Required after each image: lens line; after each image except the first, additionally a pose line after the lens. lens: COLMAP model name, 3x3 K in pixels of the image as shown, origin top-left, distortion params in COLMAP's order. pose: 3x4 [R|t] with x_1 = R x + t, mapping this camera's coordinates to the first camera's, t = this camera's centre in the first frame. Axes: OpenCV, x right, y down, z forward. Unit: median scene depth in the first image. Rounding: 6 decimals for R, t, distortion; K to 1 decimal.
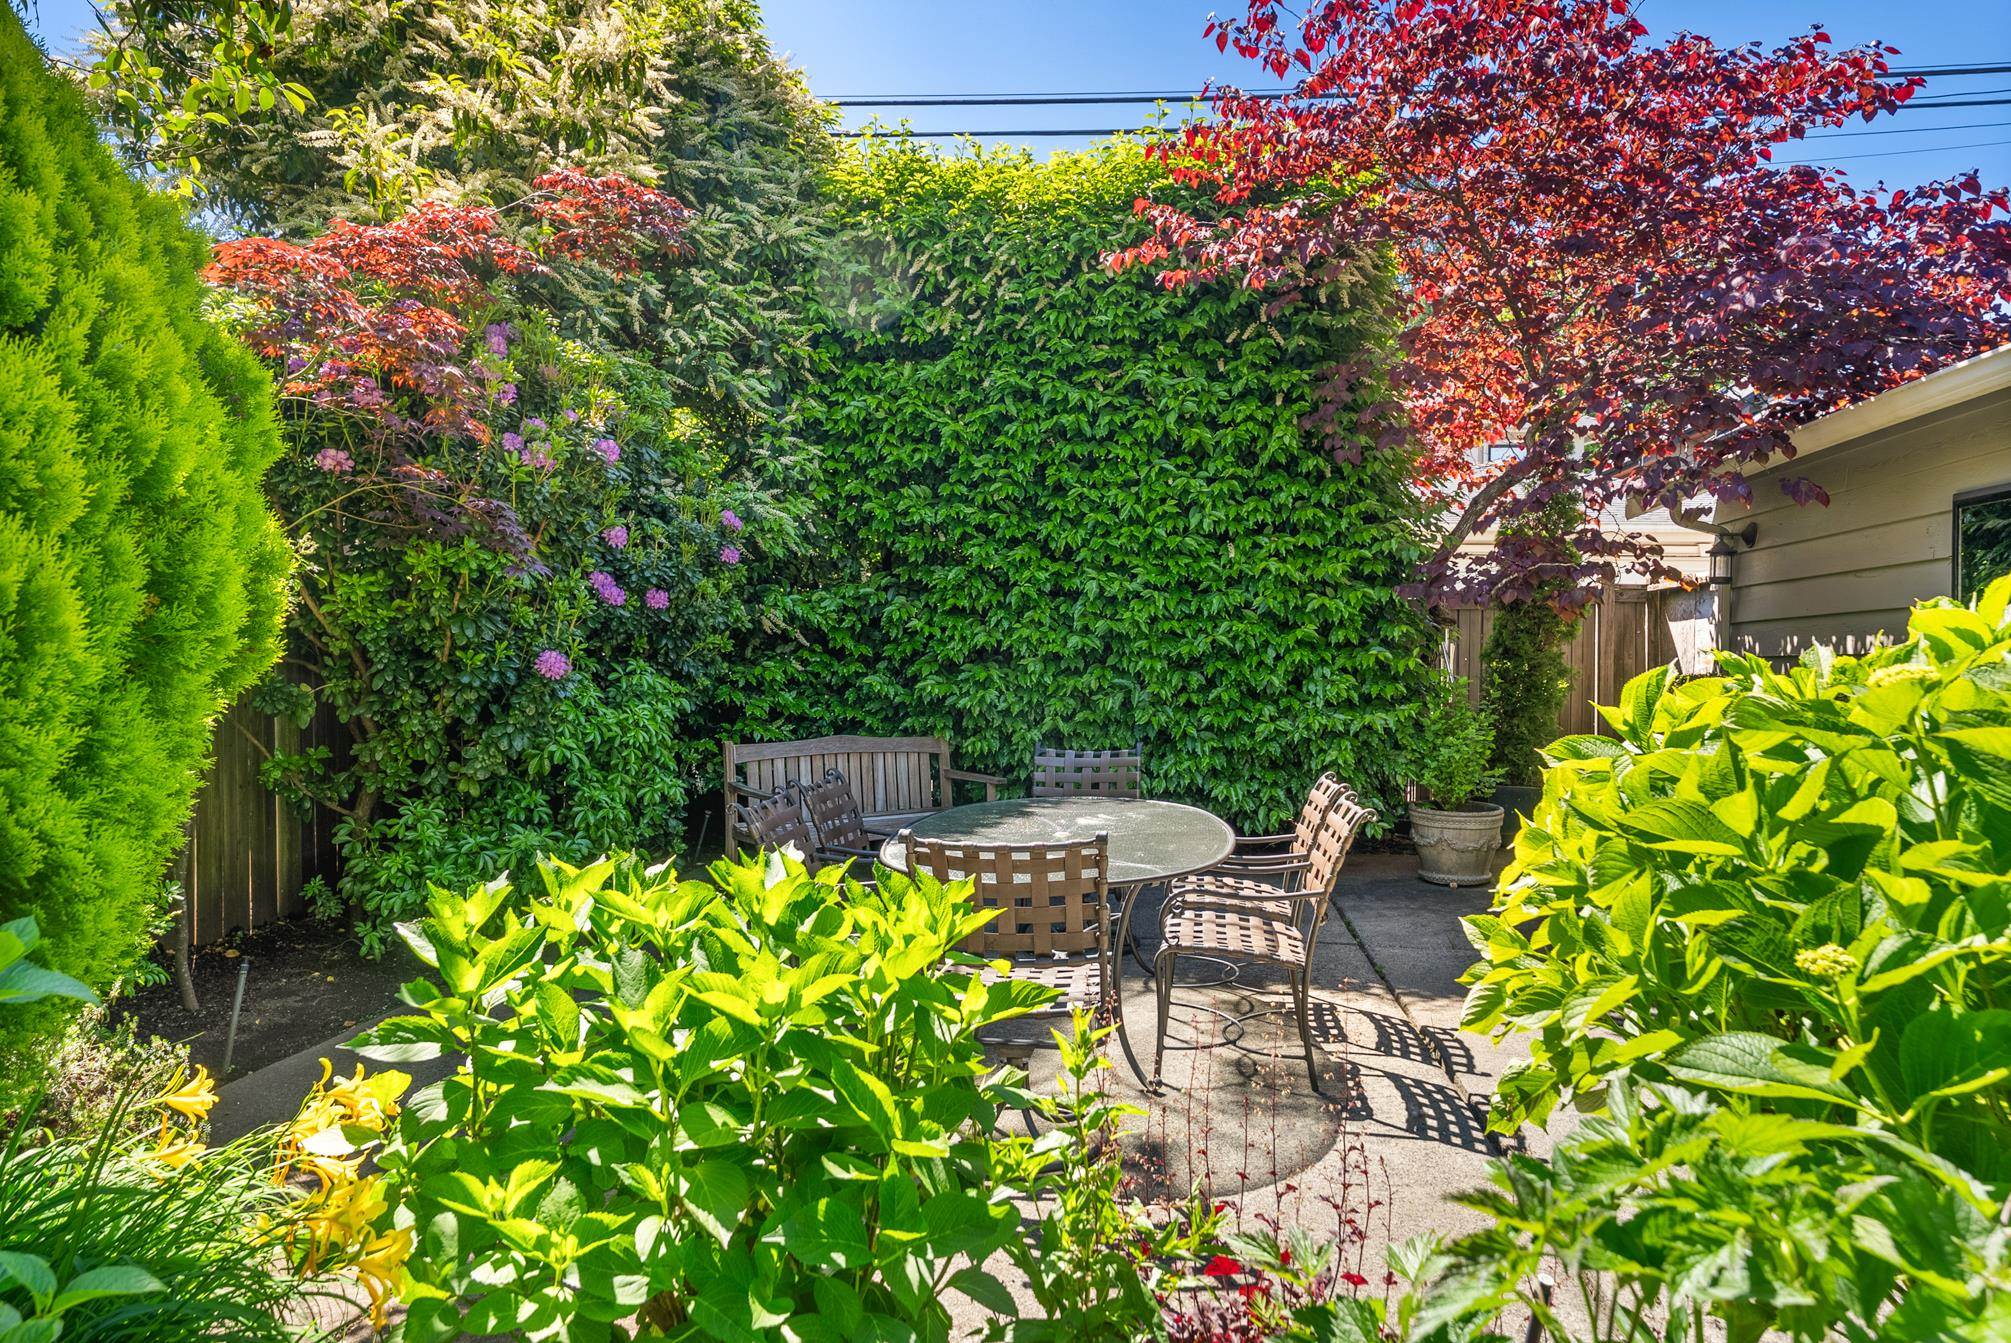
lens RADIAL K [[1227.2, 0, 1007.0], [0, 1227.2, 664.5], [0, 0, 1]] dist [-0.005028, -0.000257]
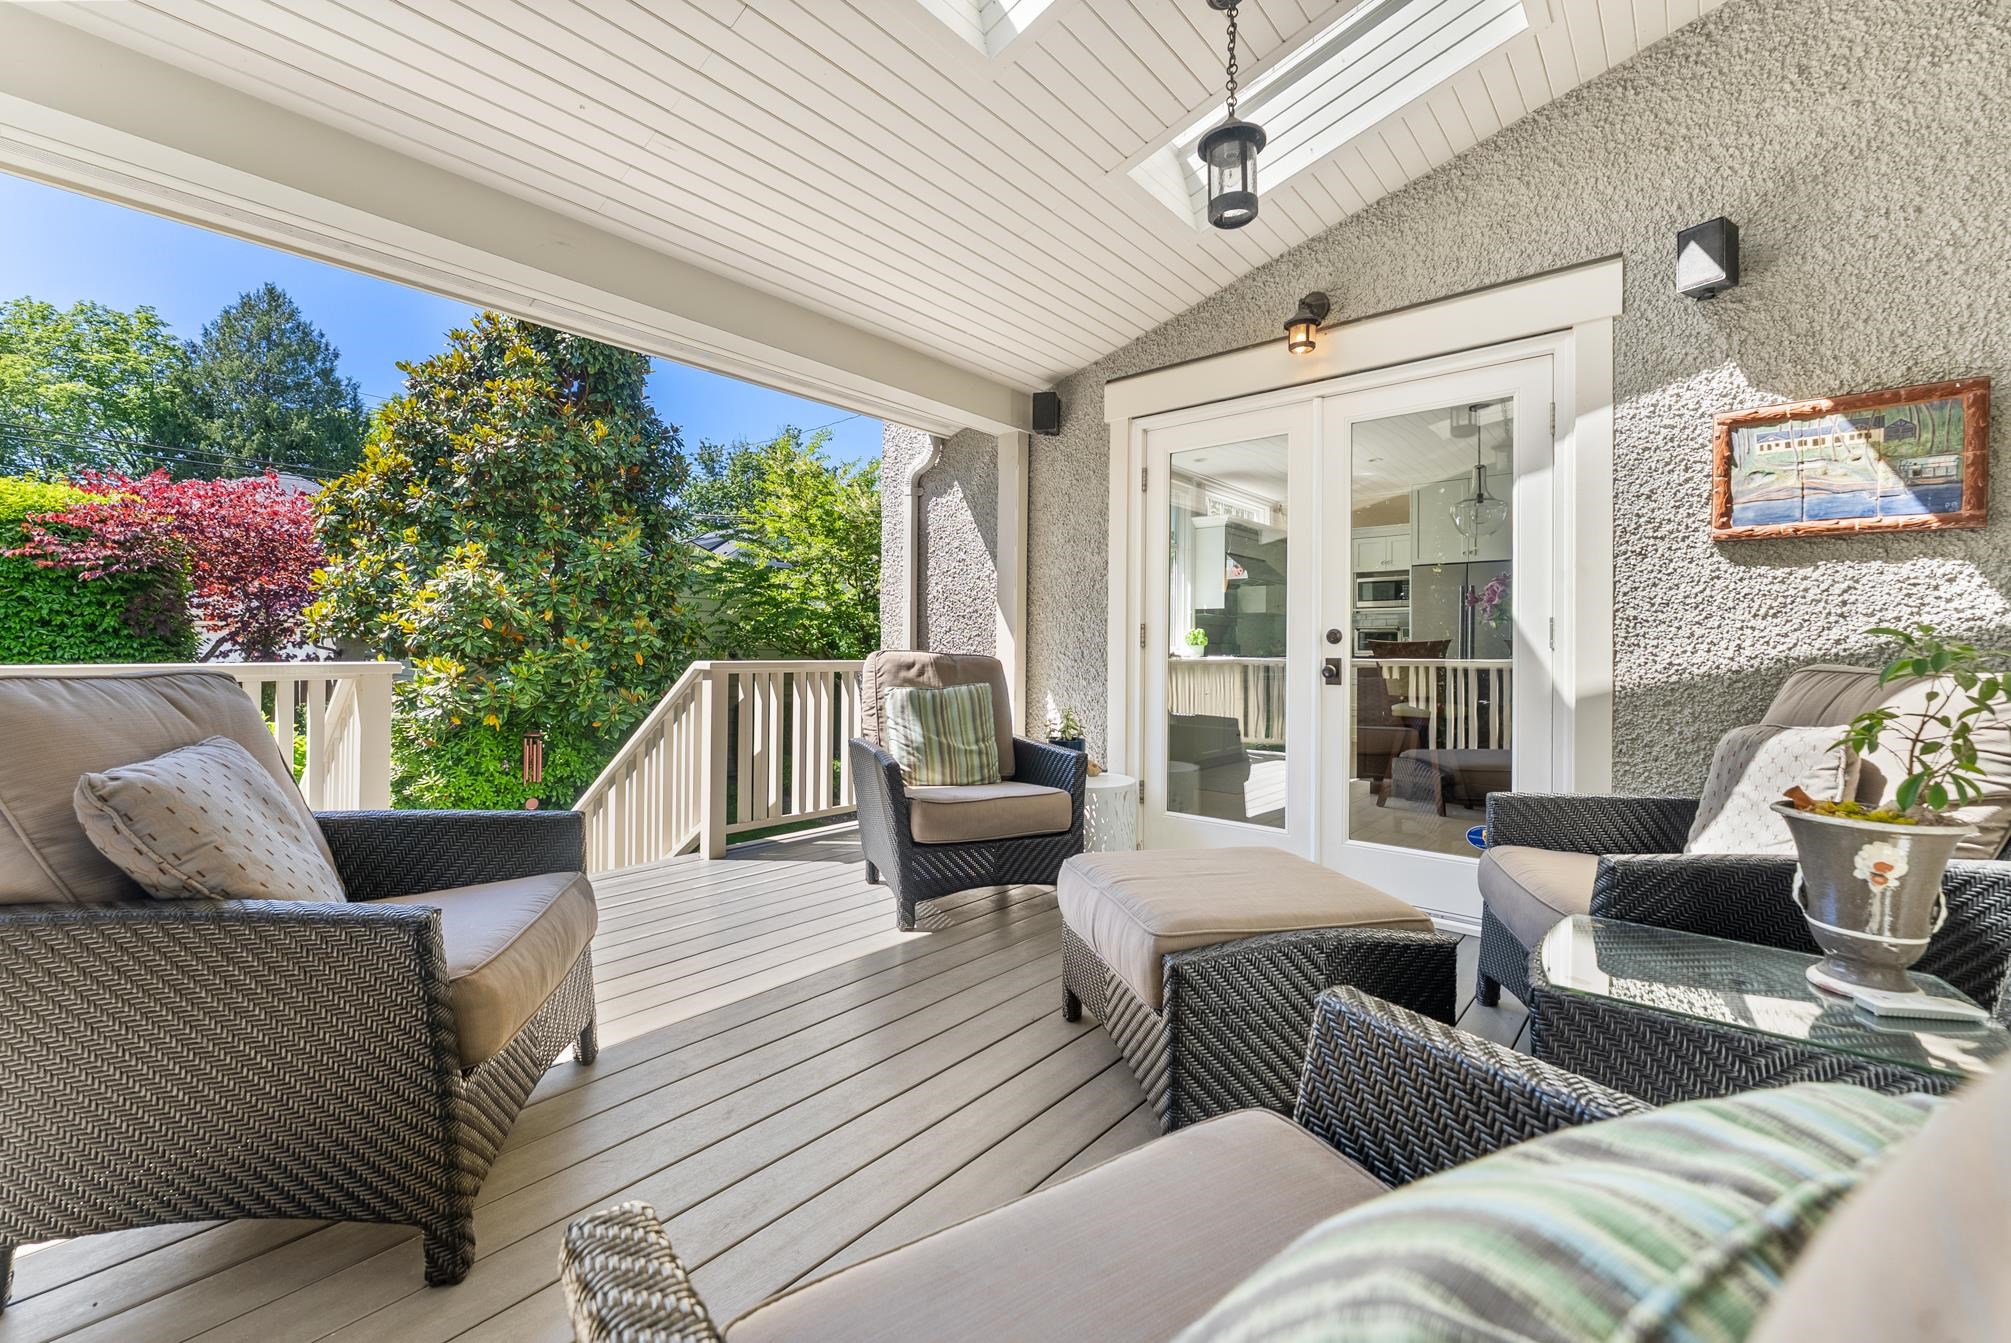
lens RADIAL K [[818.6, 0, 987.1], [0, 818.6, 644.6], [0, 0, 1]] dist [0.000041, 0.000135]
pose [[0.541382, -0.004474, 0.840765, -0.218221], [0.010284, 0.999946, -0.001301, -0.113317], [-0.840714, 0.009351, 0.541399, -1.438727]]
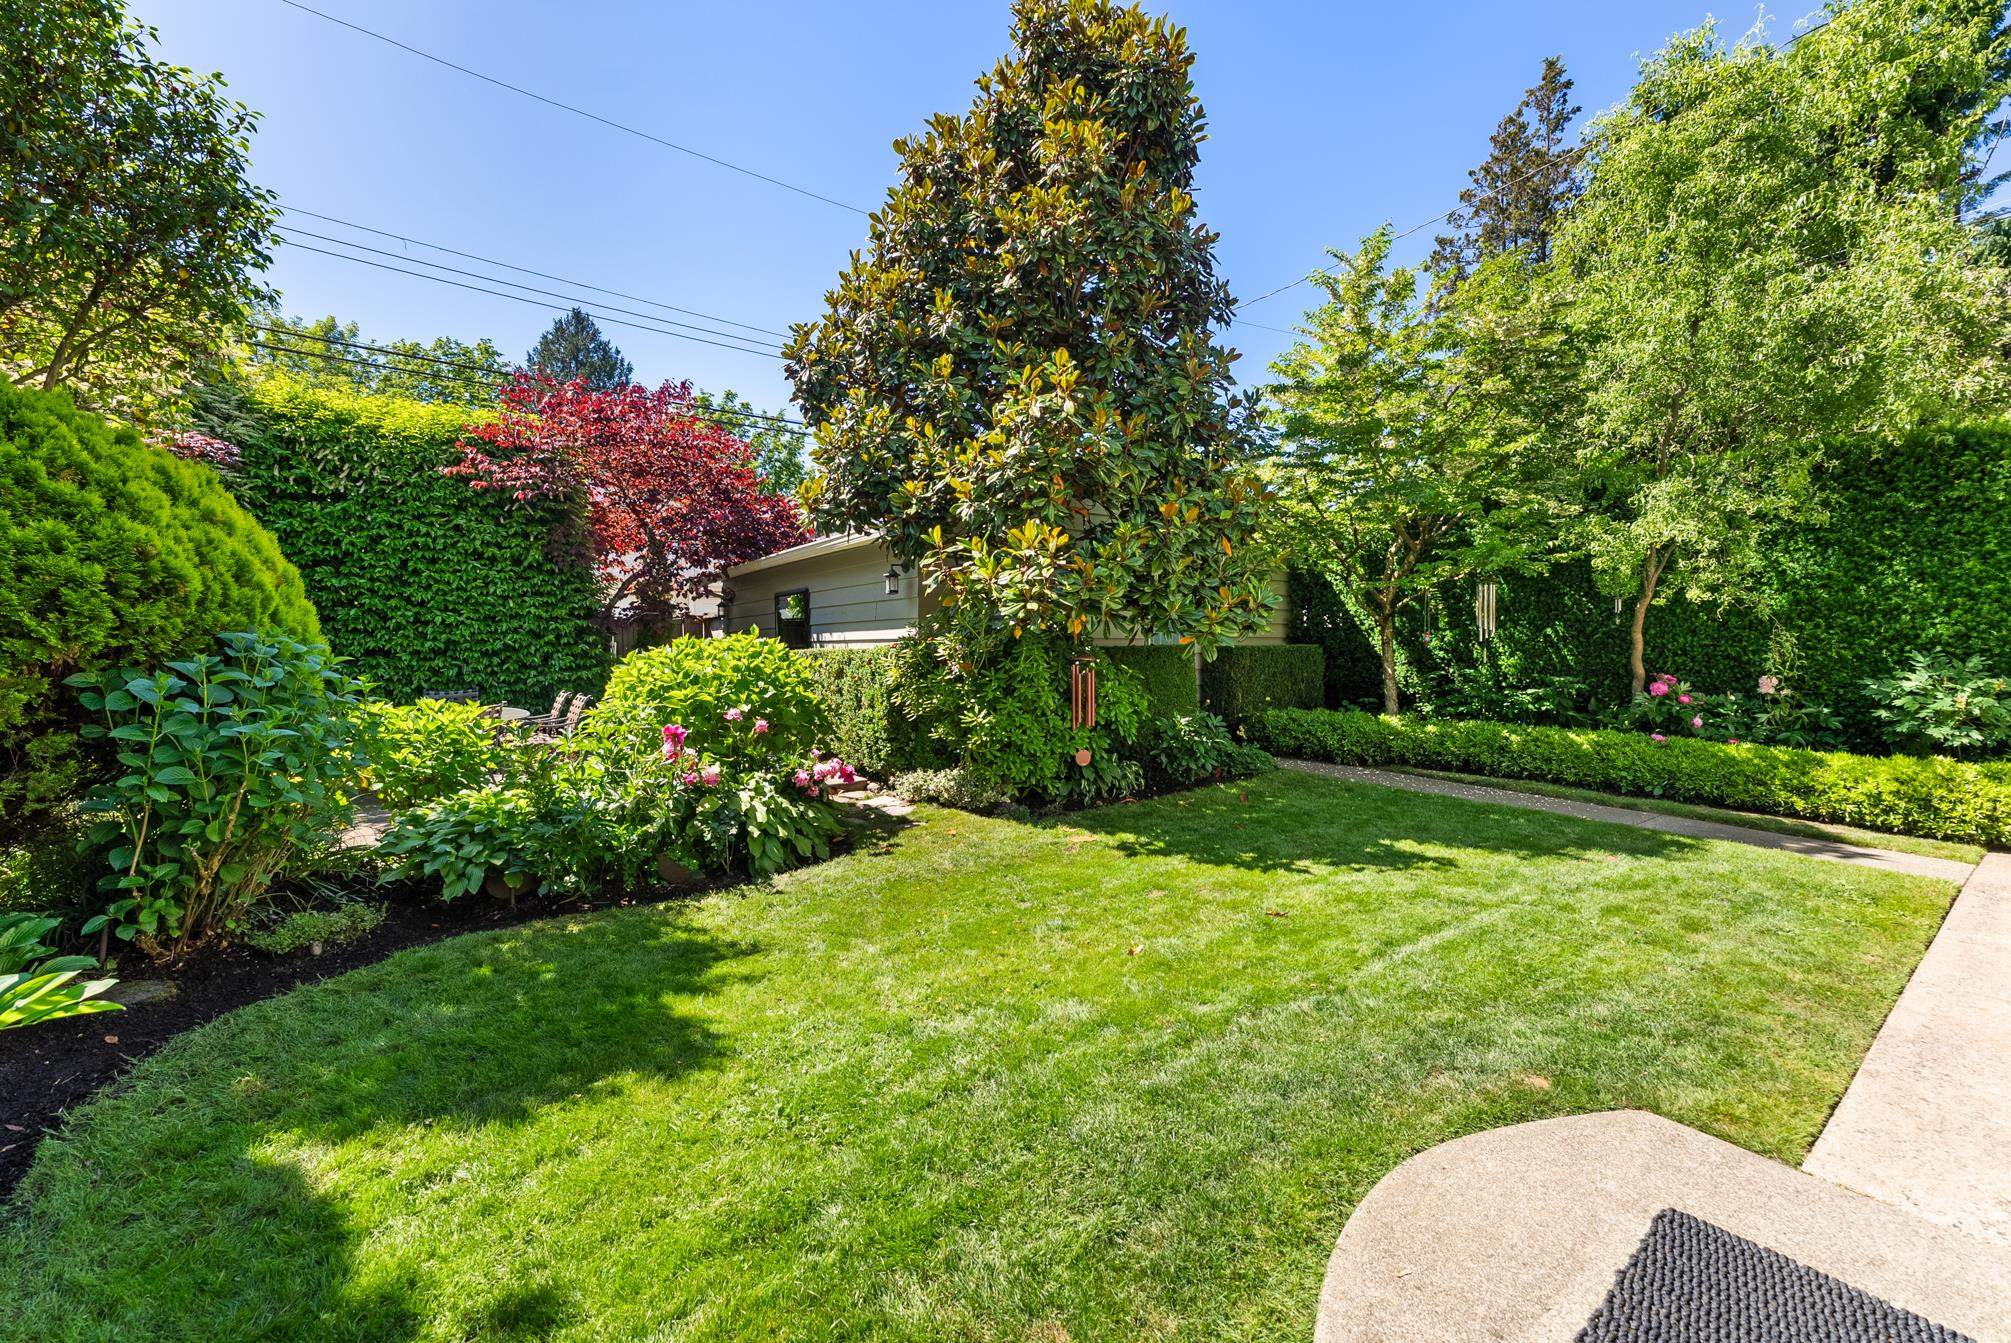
lens RADIAL K [[818.6, 0, 1006.1], [0, 818.6, 669.8], [0, 0, 1]] dist [0.000041, 0.000135]
pose [[0.720060, -0.041559, 0.692667, -0.209973], [0.023965, 0.999099, 0.035032, -0.001212], [-0.693498, -0.008626, 0.720407, -0.719227]]
